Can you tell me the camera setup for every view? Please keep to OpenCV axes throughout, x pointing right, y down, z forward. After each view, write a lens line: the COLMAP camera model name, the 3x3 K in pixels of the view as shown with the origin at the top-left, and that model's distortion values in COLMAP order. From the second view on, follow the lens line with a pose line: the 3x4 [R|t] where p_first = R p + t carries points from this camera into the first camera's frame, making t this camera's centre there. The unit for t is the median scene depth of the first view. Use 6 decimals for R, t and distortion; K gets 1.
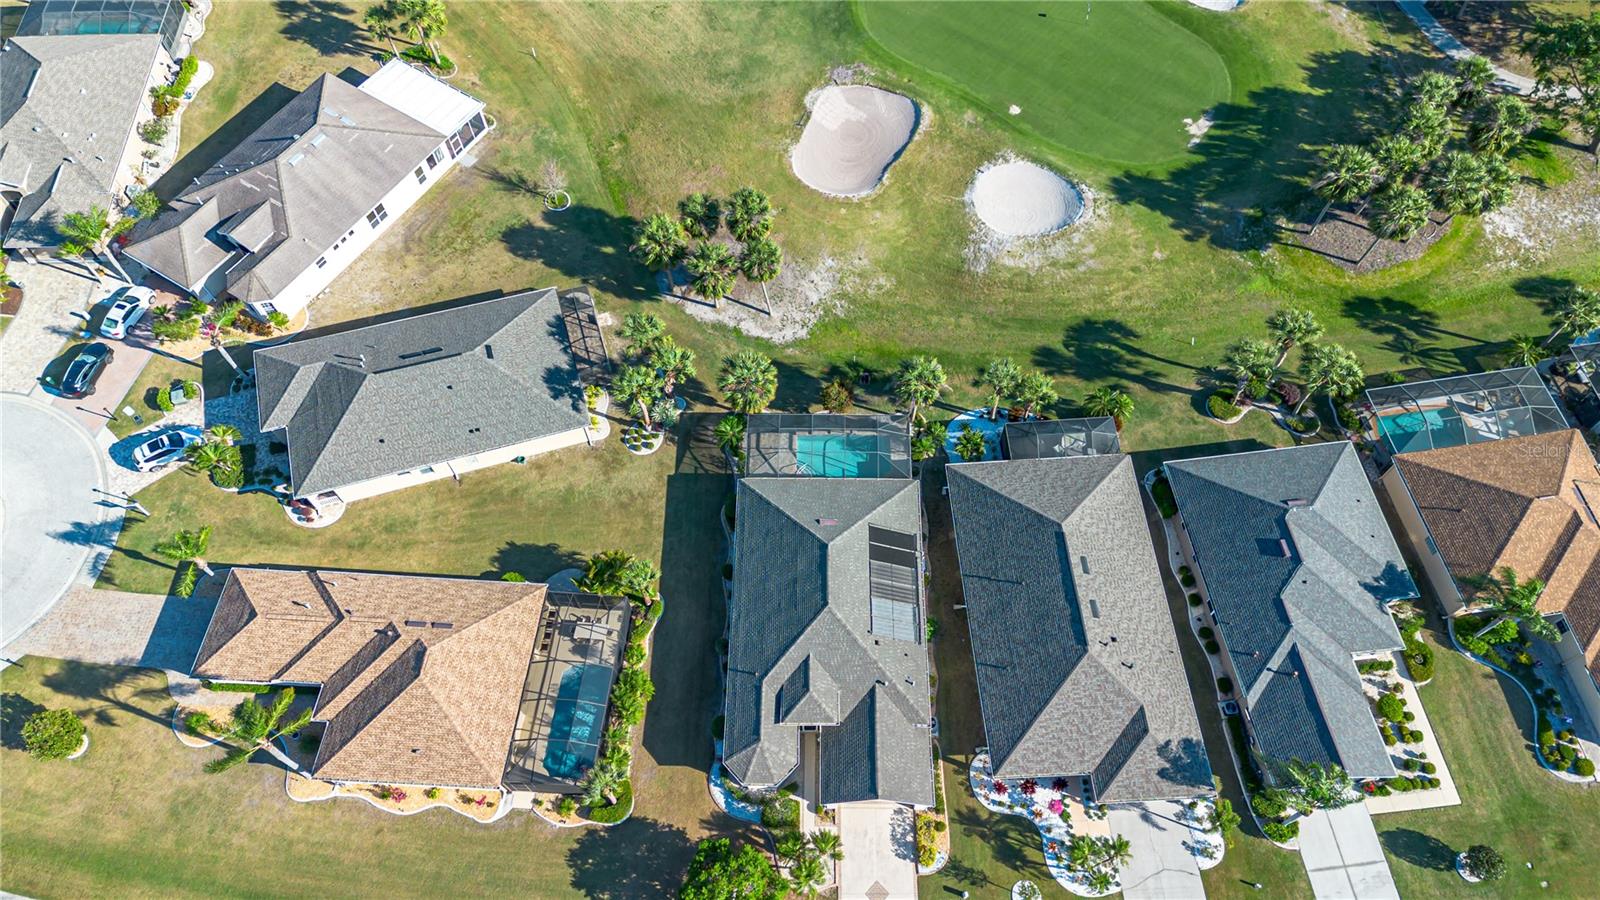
lens RADIAL K [[1125.7, 0, 800.0], [0, 1125.7, 450.0], [0, 0, 1]] dist [0.309654, -0.321478]
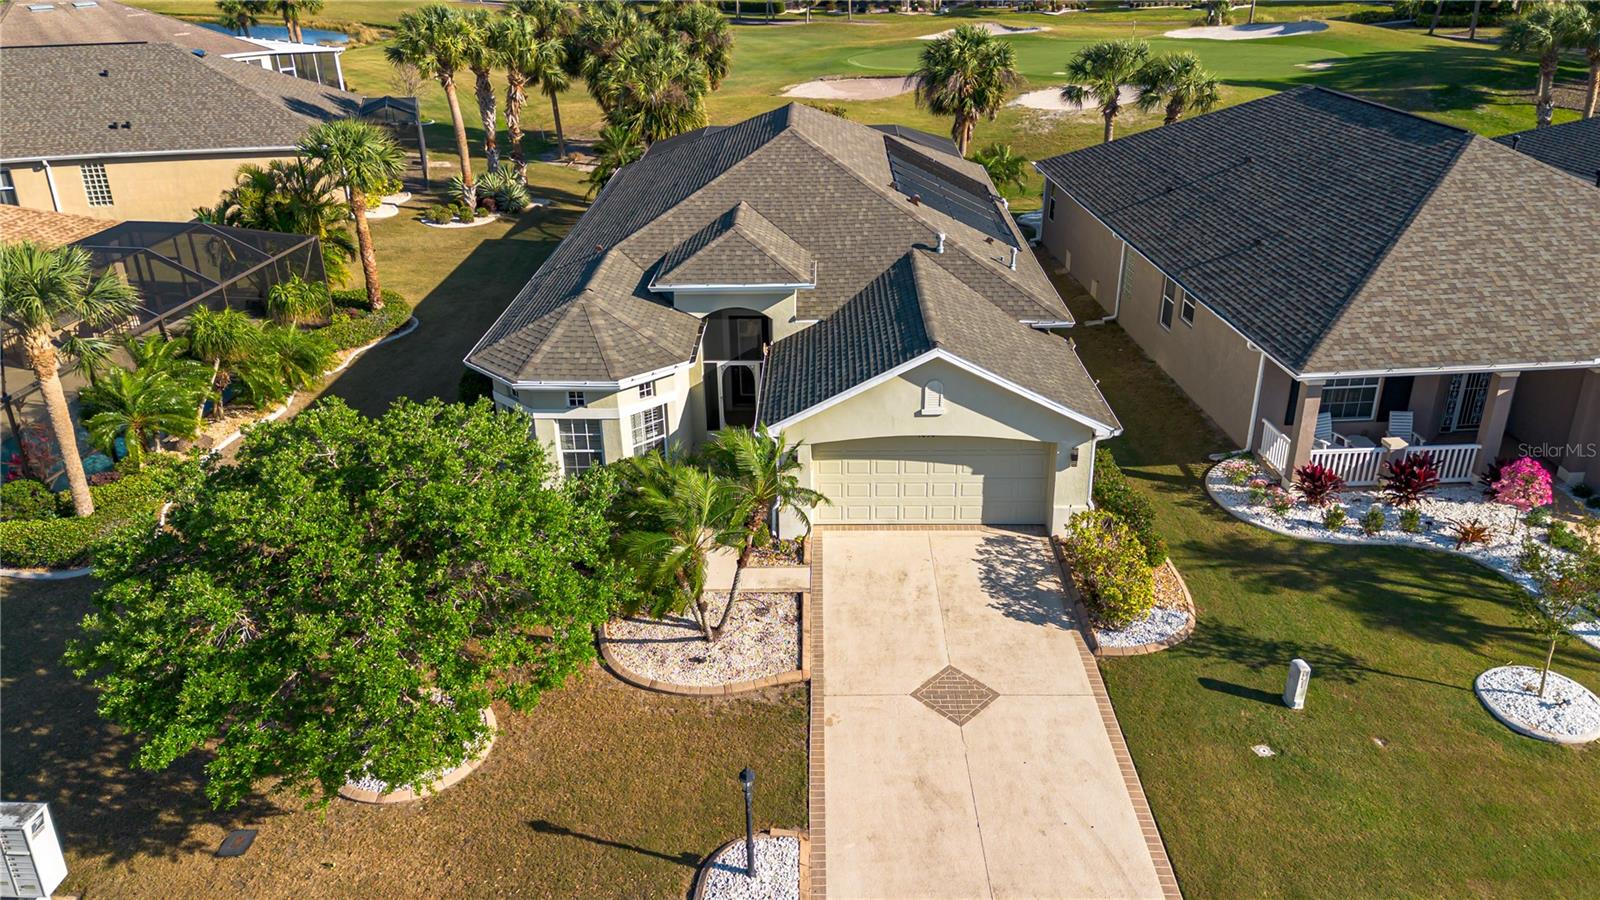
lens RADIAL K [[1136.8, 0, 800.0], [0, 1136.8, 450.0], [0, 0, 1]] dist [0.308281, -0.327457]
pose [[0.999983, 0.005454, -0.001987, 0.029700], [-0.005461, 0.768051, -0.640365, 0.490482], [-0.001967, 0.640366, 0.768068, 0.735131]]
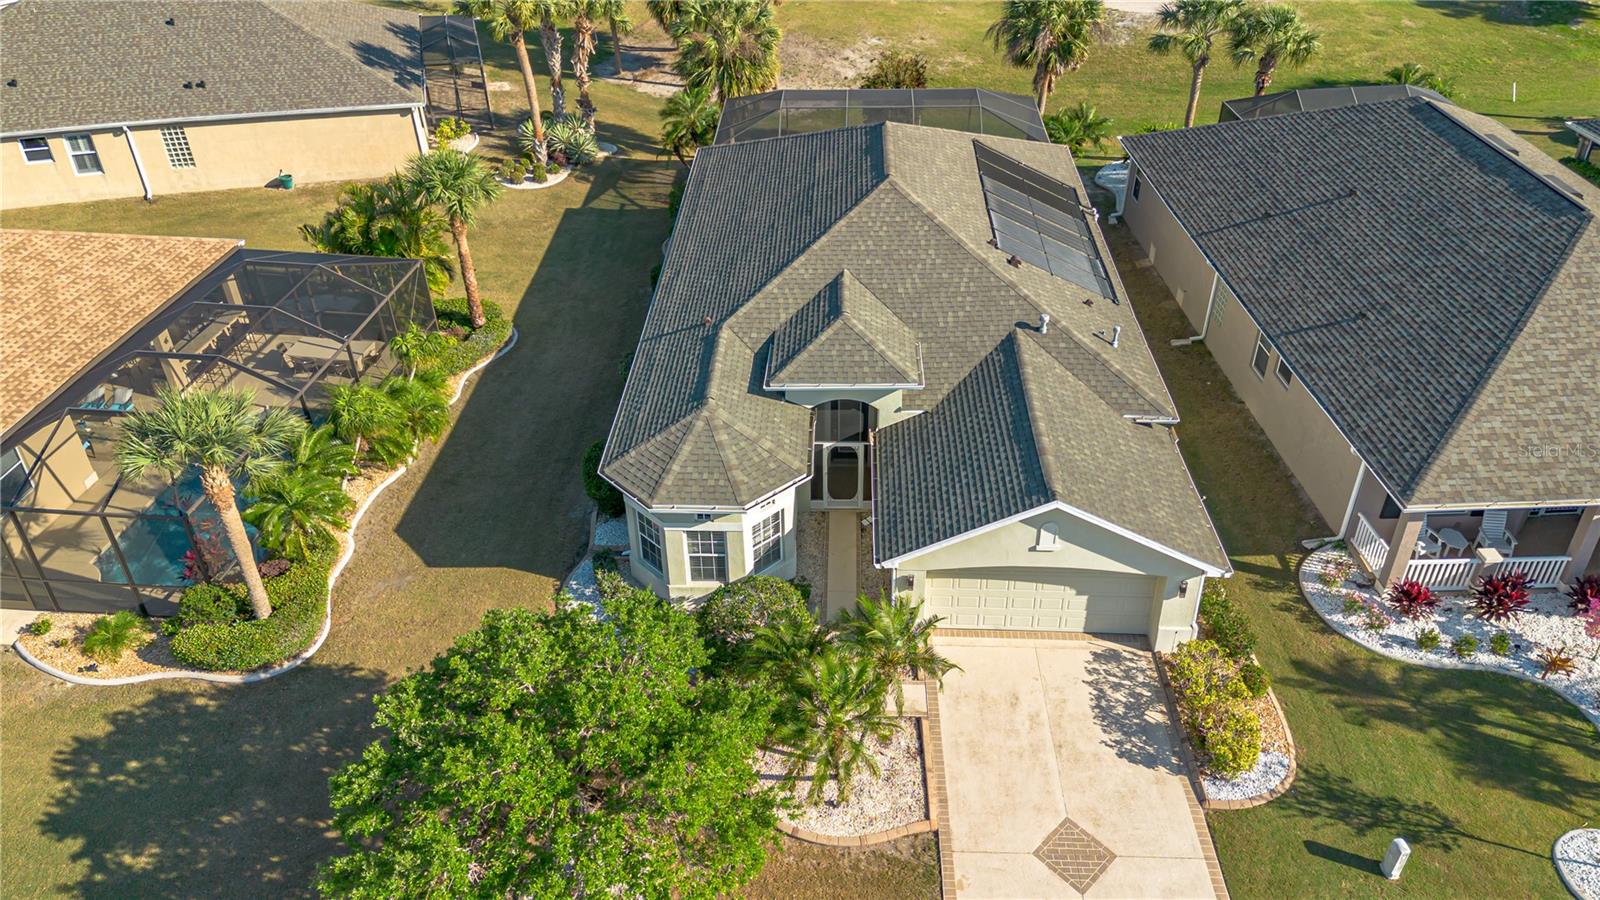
lens RADIAL K [[1125.7, 0, 800.0], [0, 1125.7, 450.0], [0, 0, 1]] dist [0.309654, -0.321478]
pose [[0.999717, 0.013671, -0.019483, 0.001851], [-0.021571, 0.866389, -0.498904, 0.425485], [0.010059, 0.499183, 0.866438, 0.672452]]
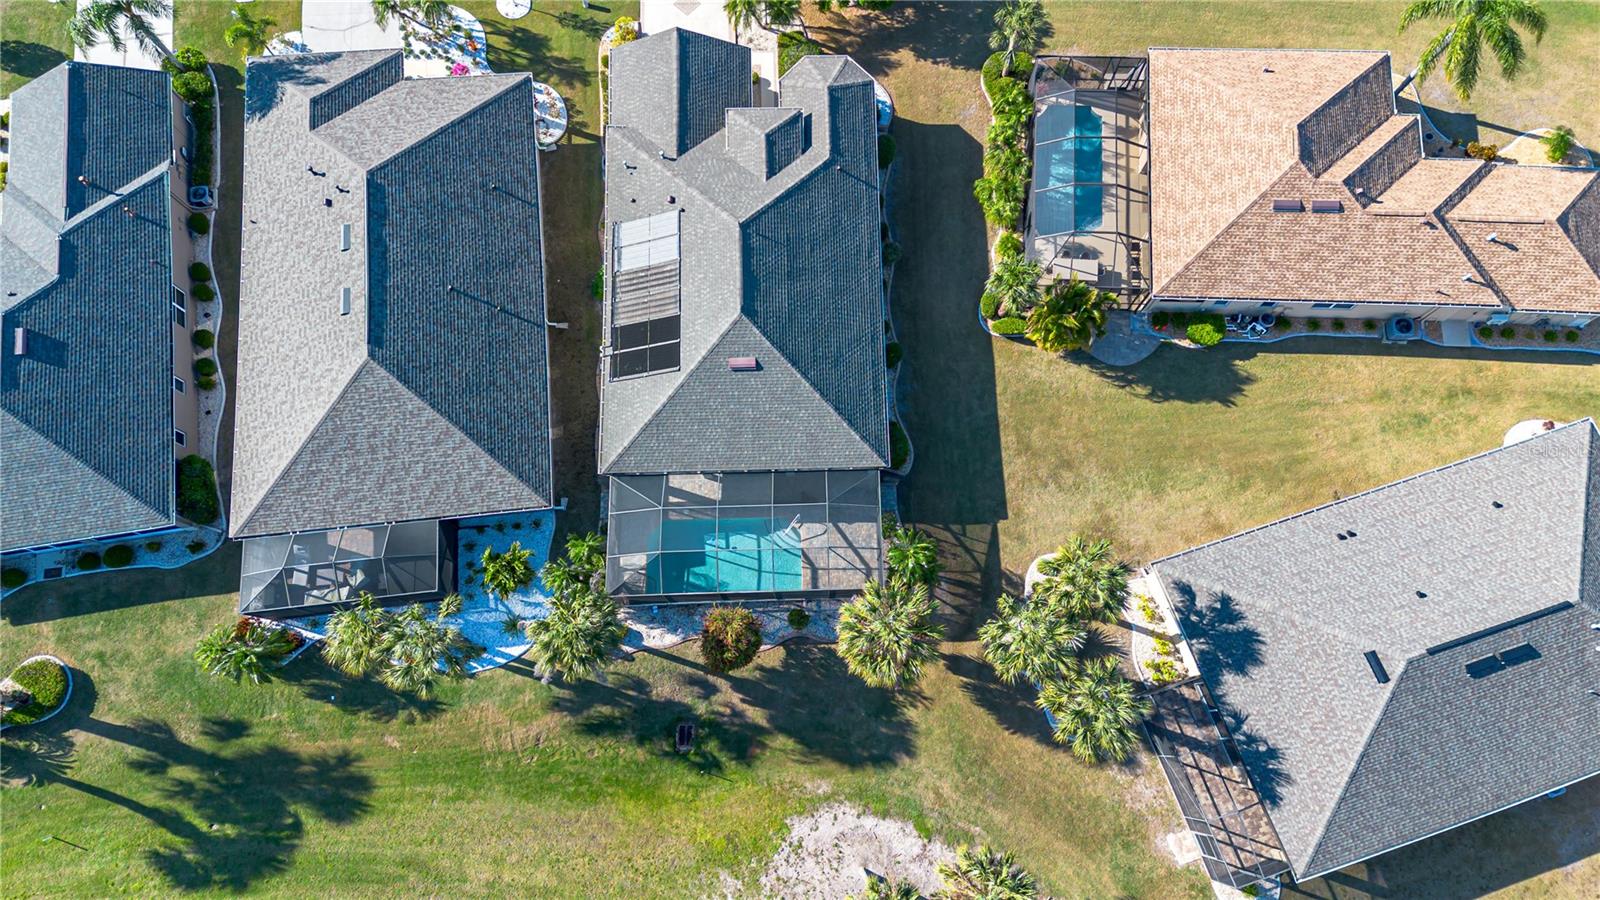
lens RADIAL K [[1122.9, 0, 831.1], [0, 1122.9, 388.4], [0, 0, 1]] dist [0.232655, -0.190745]
pose [[-0.999016, 0.042642, -0.012164, -0.017654], [-0.038472, -0.697104, 0.715937, -0.423201], [0.022049, 0.715701, 0.698059, 0.585334]]
